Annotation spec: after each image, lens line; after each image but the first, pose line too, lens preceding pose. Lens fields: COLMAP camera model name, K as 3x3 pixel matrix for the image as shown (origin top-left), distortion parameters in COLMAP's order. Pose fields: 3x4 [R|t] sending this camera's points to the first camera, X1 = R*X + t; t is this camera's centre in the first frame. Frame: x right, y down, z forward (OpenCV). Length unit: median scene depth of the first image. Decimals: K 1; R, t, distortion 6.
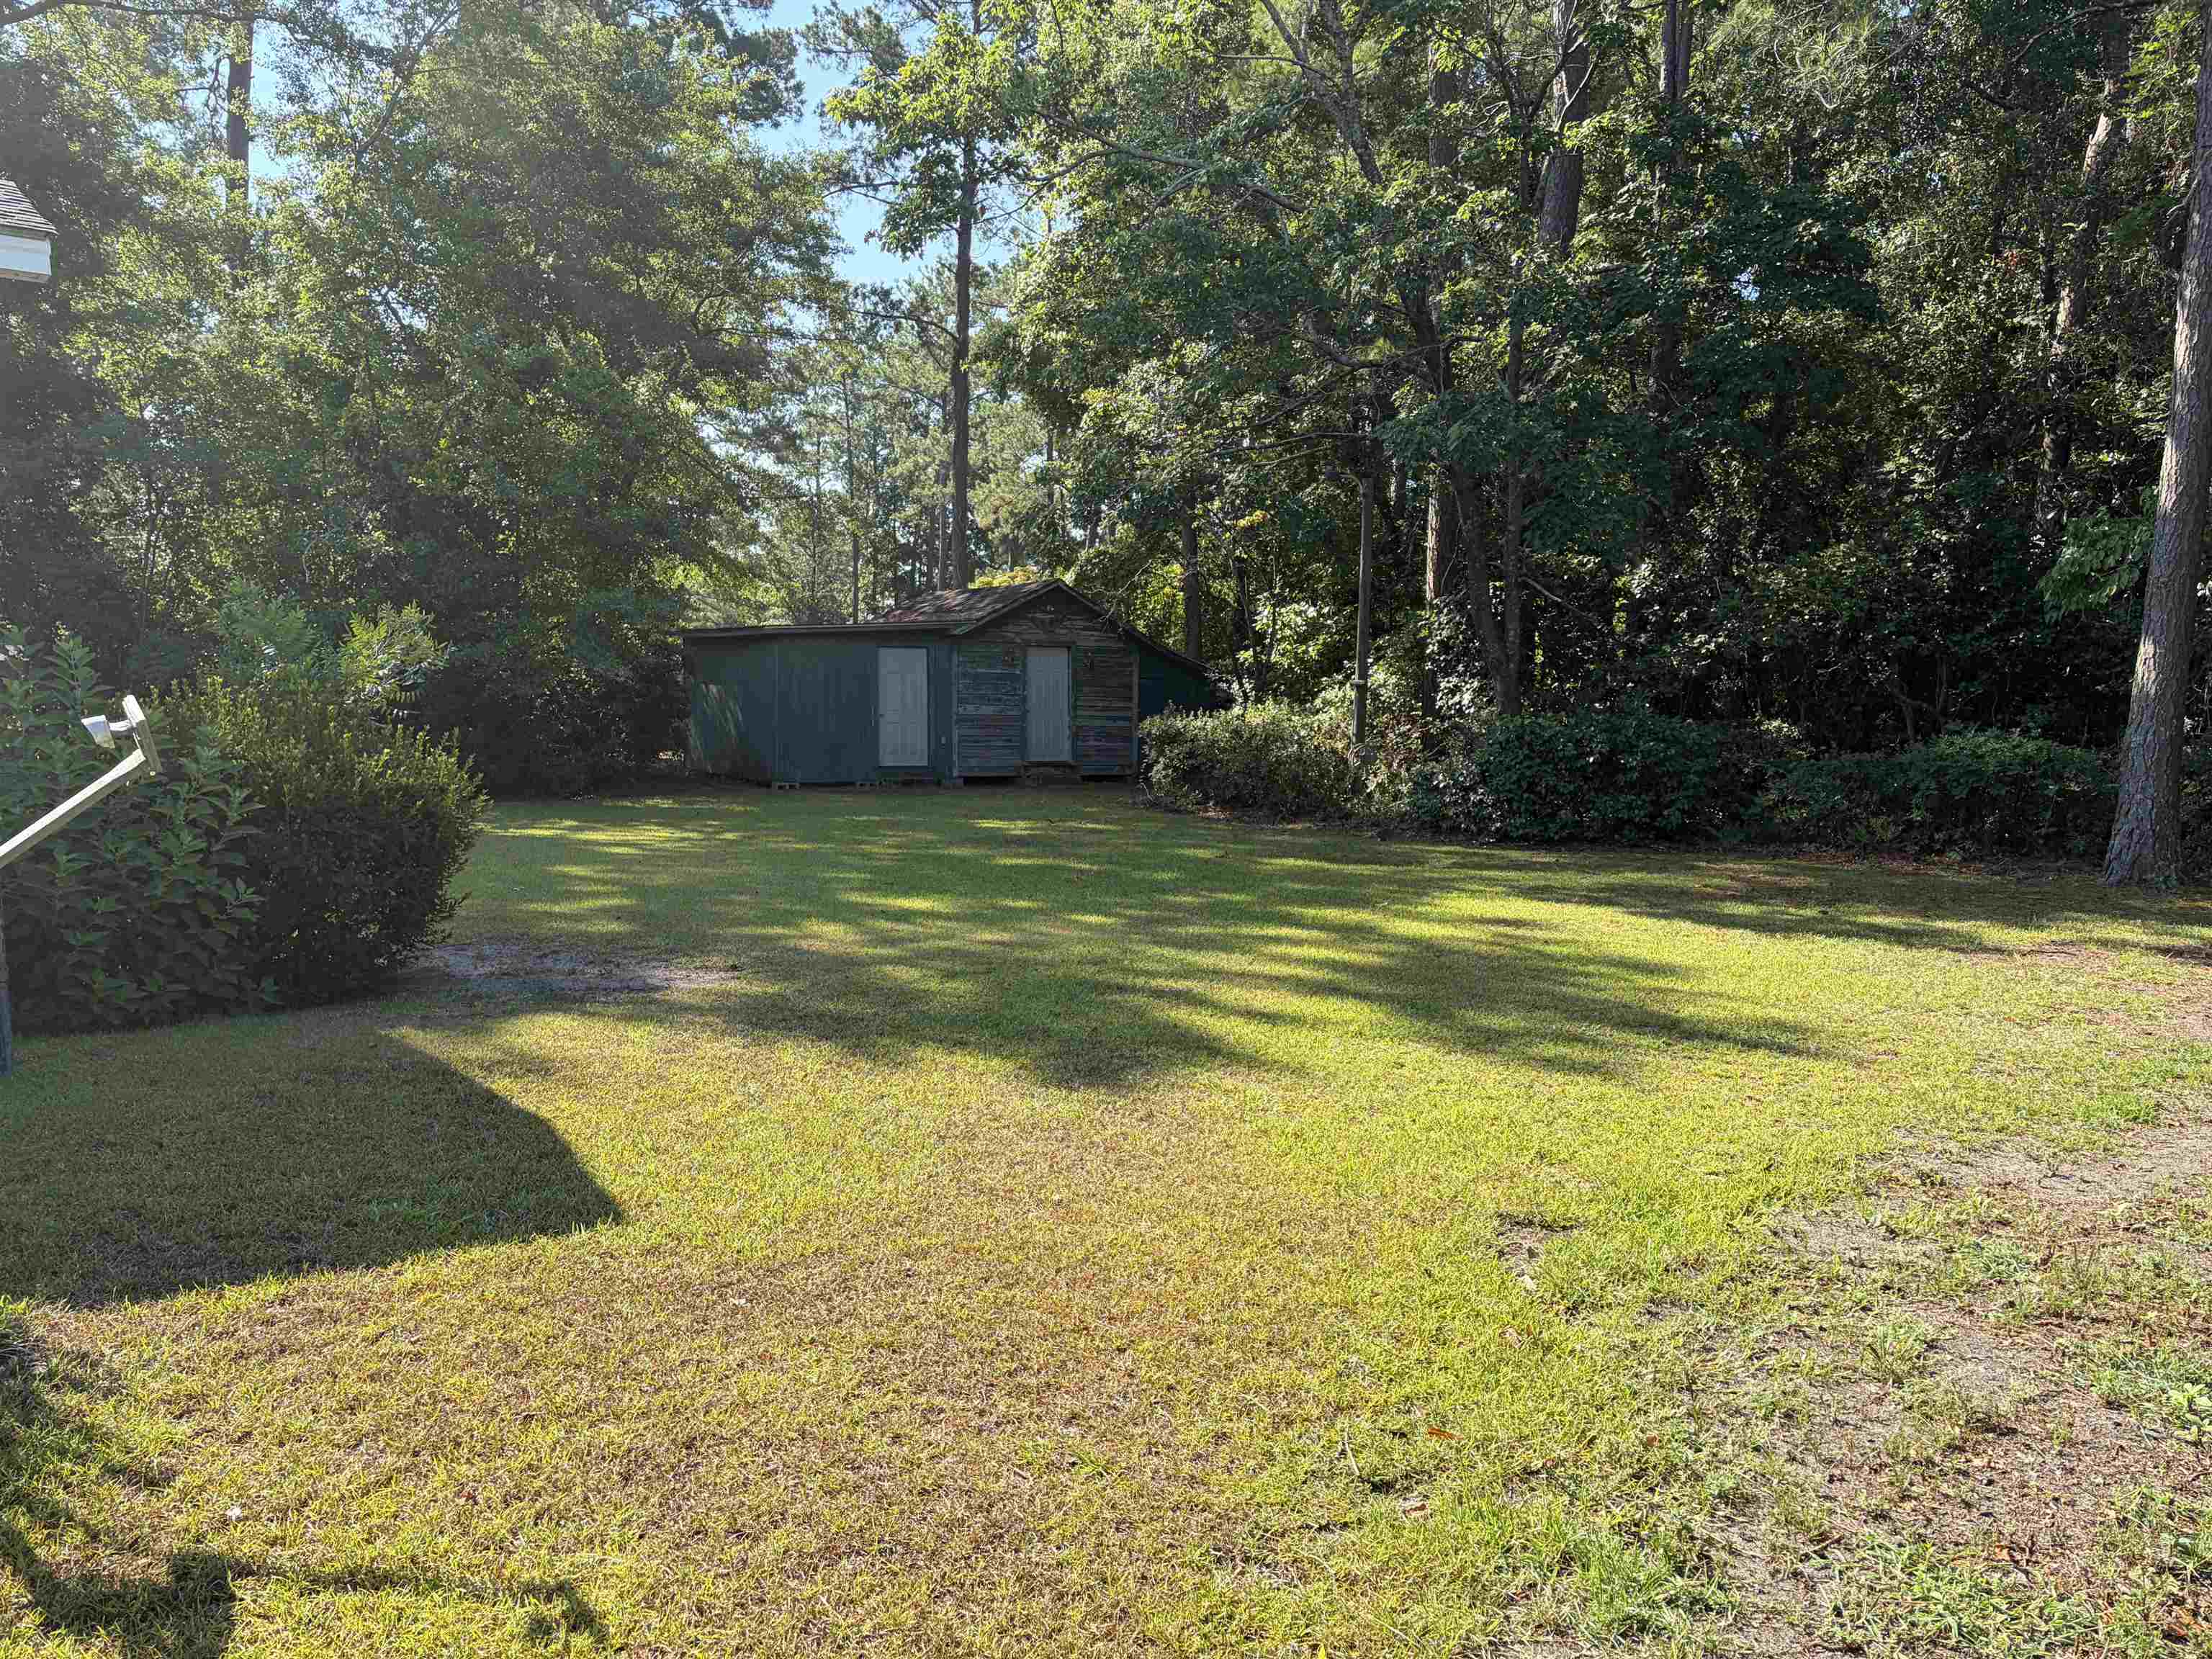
lens RADIAL K [[1657.9, 0, 1109.3], [0, 1657.9, 833.0], [0, 0, 1]] dist [0.056504, -0.037820]
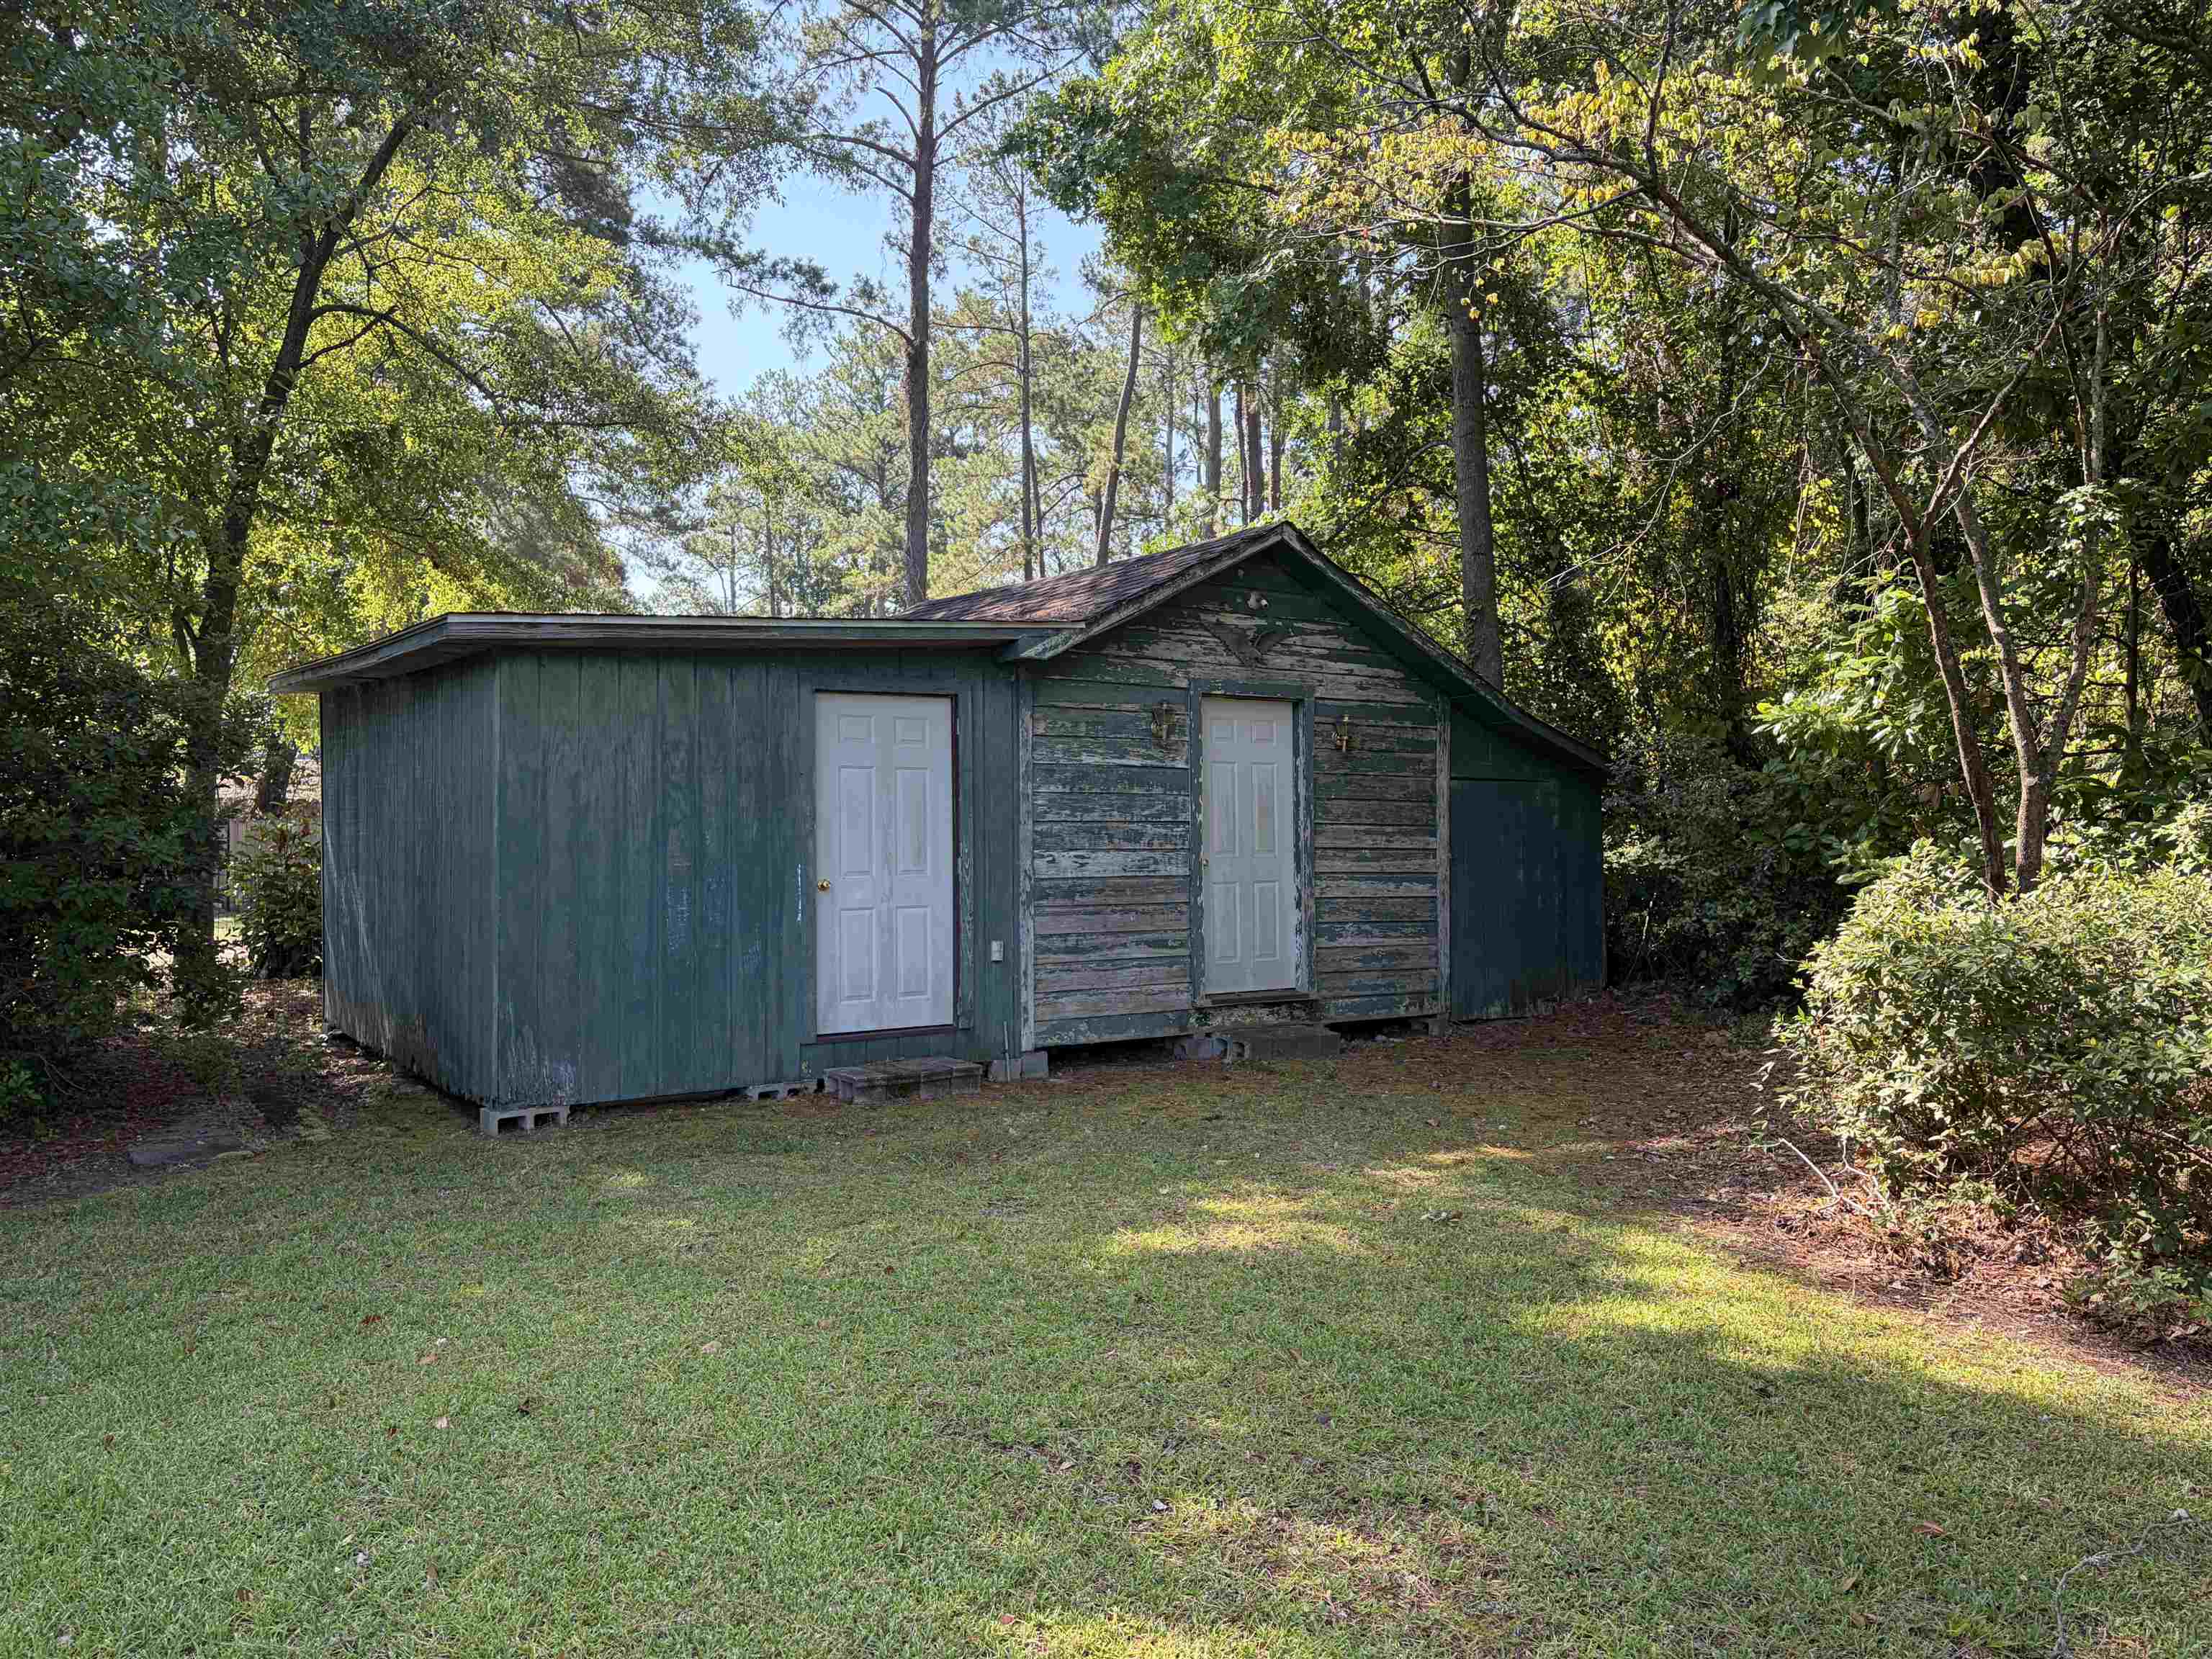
lens RADIAL K [[1657.9, 0, 1105.5], [0, 1657.9, 825.1], [0, 0, 1]] dist [0.056504, -0.037820]
pose [[0.998956, -0.007448, 0.045061, -0.088518], [0.011136, 0.996557, -0.082159, -0.051044], [-0.044293, 0.082575, 0.995600, 0.611870]]
